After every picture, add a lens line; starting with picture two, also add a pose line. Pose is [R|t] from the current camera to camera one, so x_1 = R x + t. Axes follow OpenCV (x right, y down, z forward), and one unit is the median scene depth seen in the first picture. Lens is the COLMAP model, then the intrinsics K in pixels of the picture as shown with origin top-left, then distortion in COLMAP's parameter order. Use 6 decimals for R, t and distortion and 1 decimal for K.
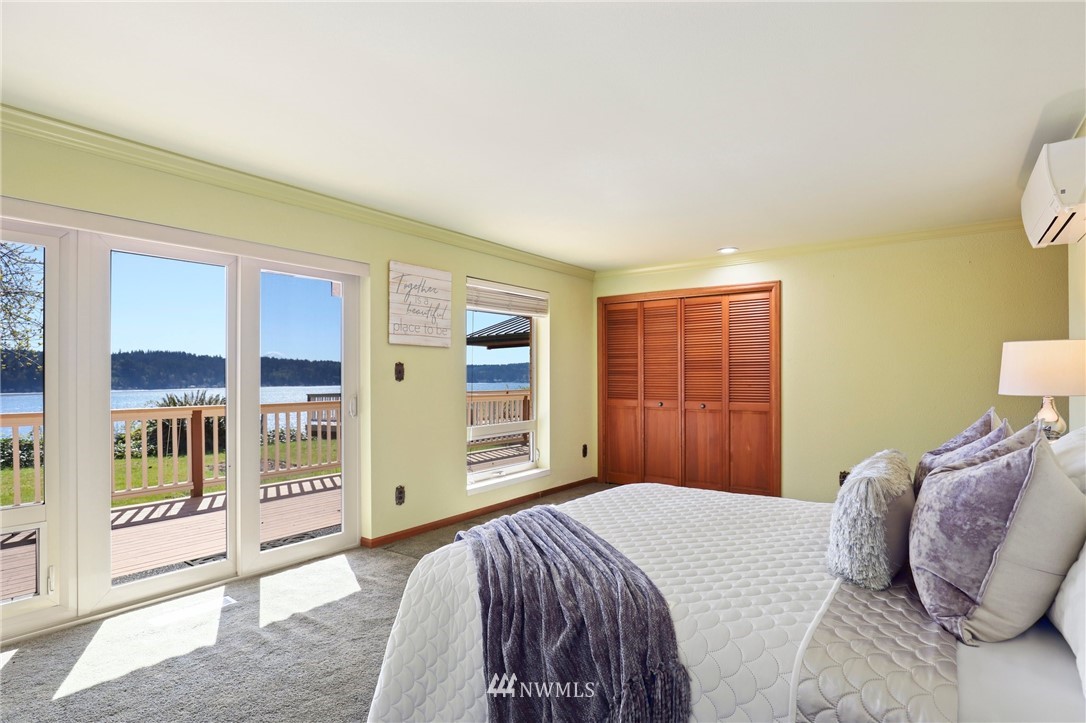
lens RADIAL K [[573.5, 0, 543.0], [0, 573.5, 361.5], [0, 0, 1]] dist [0.000180, -0.000886]
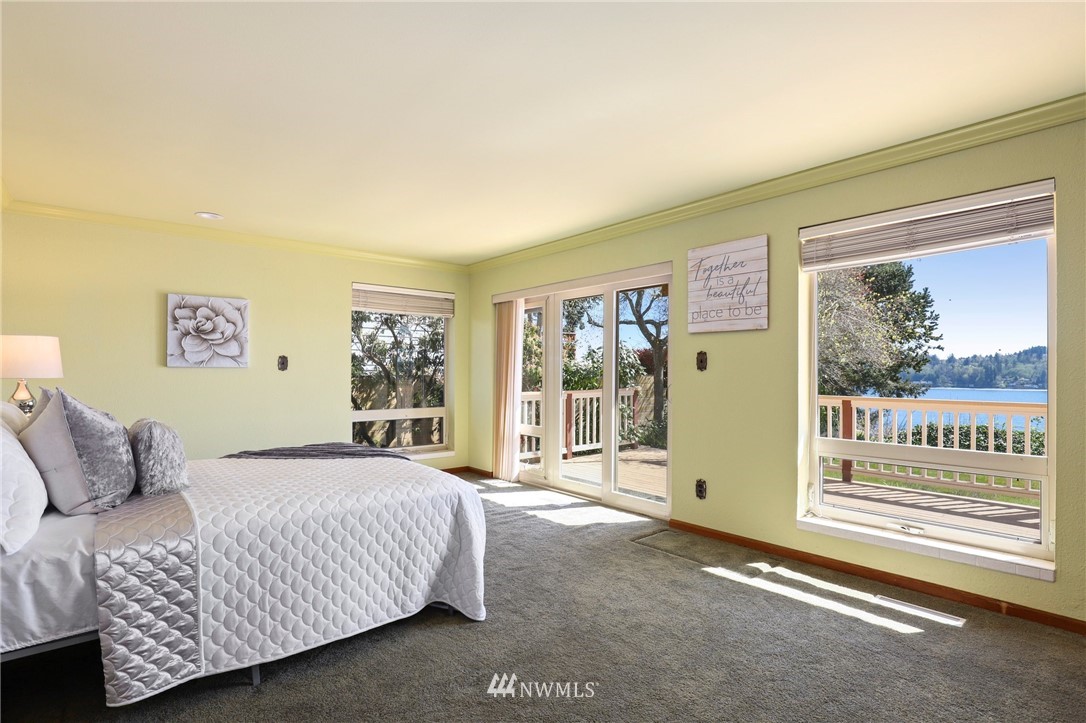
lens RADIAL K [[529.2, 0, 543.0], [0, 529.2, 361.5], [0, 0, 1]] dist [-0.002189, -0.000075]
pose [[-0.231532, -0.017432, -0.972671, 0.471663], [0.021245, 0.999510, -0.022970, 0.023266], [0.972595, -0.025983, -0.231048, 0.660059]]
